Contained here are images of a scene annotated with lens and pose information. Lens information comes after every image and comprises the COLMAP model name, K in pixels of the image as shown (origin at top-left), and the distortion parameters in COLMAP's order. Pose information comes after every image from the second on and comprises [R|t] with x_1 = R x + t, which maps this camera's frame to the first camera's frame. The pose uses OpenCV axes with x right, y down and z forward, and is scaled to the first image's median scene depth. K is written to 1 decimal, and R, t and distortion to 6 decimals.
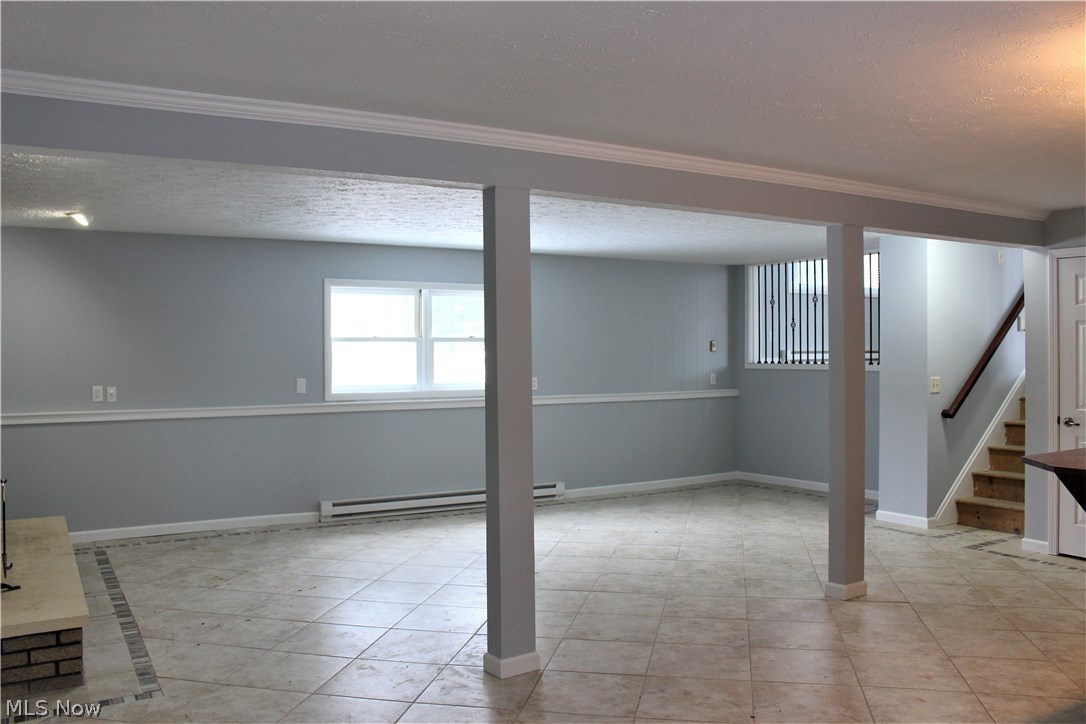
lens RADIAL K [[884.0, 0, 543.8], [0, 884.0, 348.6], [0, 0, 1]] dist [-0.155386, 0.121599]
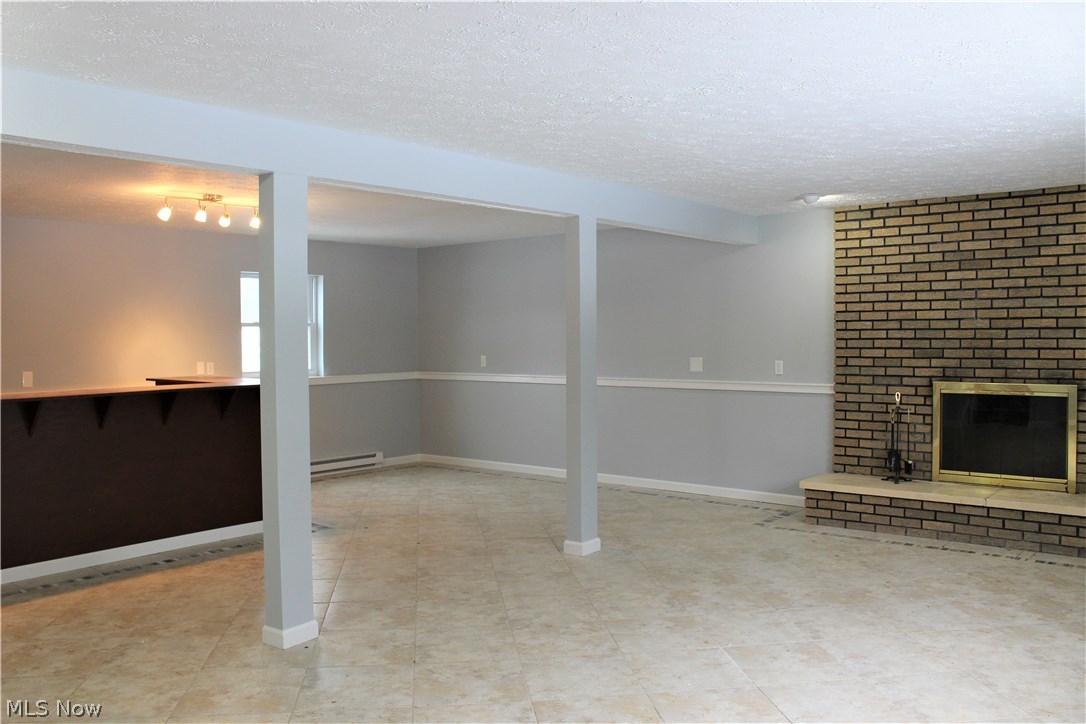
lens RADIAL K [[905.8, 0, 526.1], [0, 905.8, 349.0], [0, 0, 1]] dist [-0.160284, 0.128136]
pose [[-0.949359, 0.020524, -0.313521, 0.347236], [0.015651, 0.999715, 0.018050, 0.004425], [0.313802, 0.012229, -0.949410, 1.617896]]
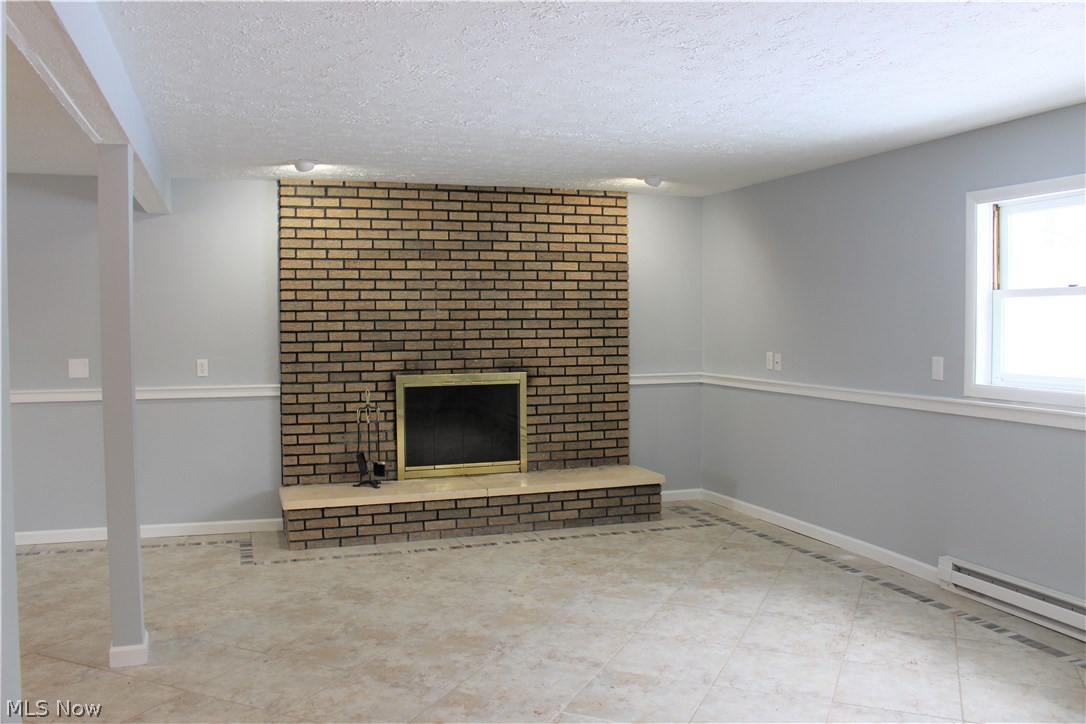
lens RADIAL K [[905.8, 0, 526.1], [0, 905.8, 349.0], [0, 0, 1]] dist [-0.160284, 0.128136]
pose [[-0.206341, 0.040869, -0.977626, 0.536744], [0.009633, 0.999164, 0.039736, 0.000249], [0.978433, -0.001218, -0.206562, 1.097415]]
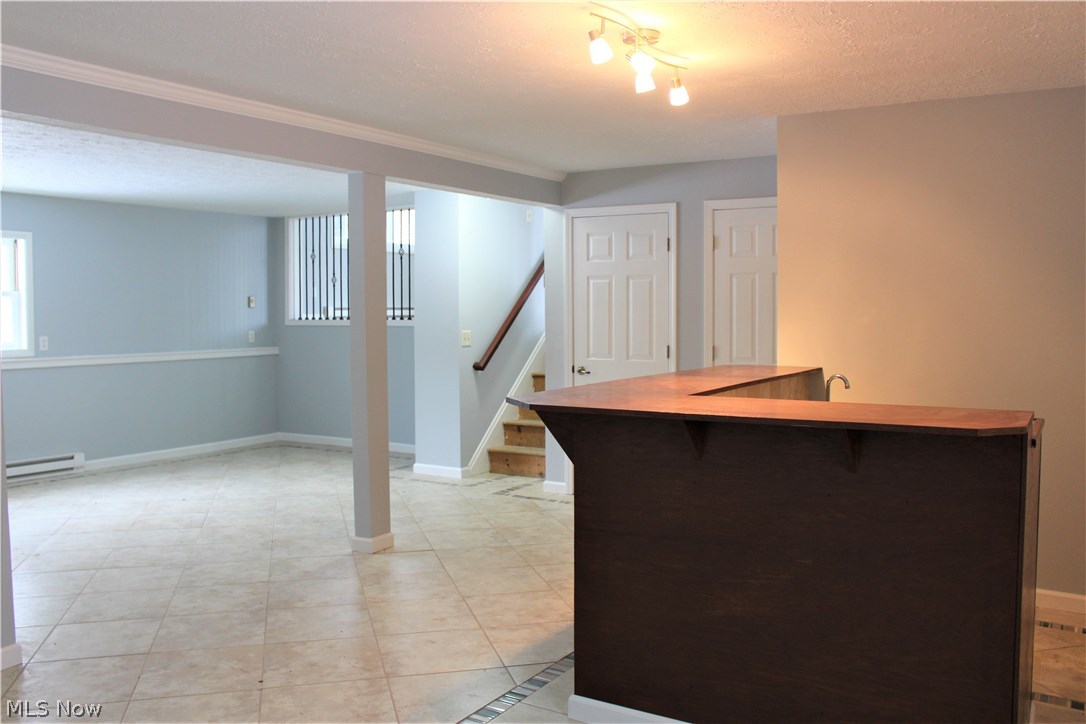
lens RADIAL K [[905.8, 0, 526.1], [0, 905.8, 349.0], [0, 0, 1]] dist [-0.160284, 0.128136]
pose [[0.894684, -0.018033, 0.446336, 0.045582], [-0.001294, 0.999076, 0.042959, 0.010234], [-0.446698, -0.039012, 0.893834, 0.004994]]
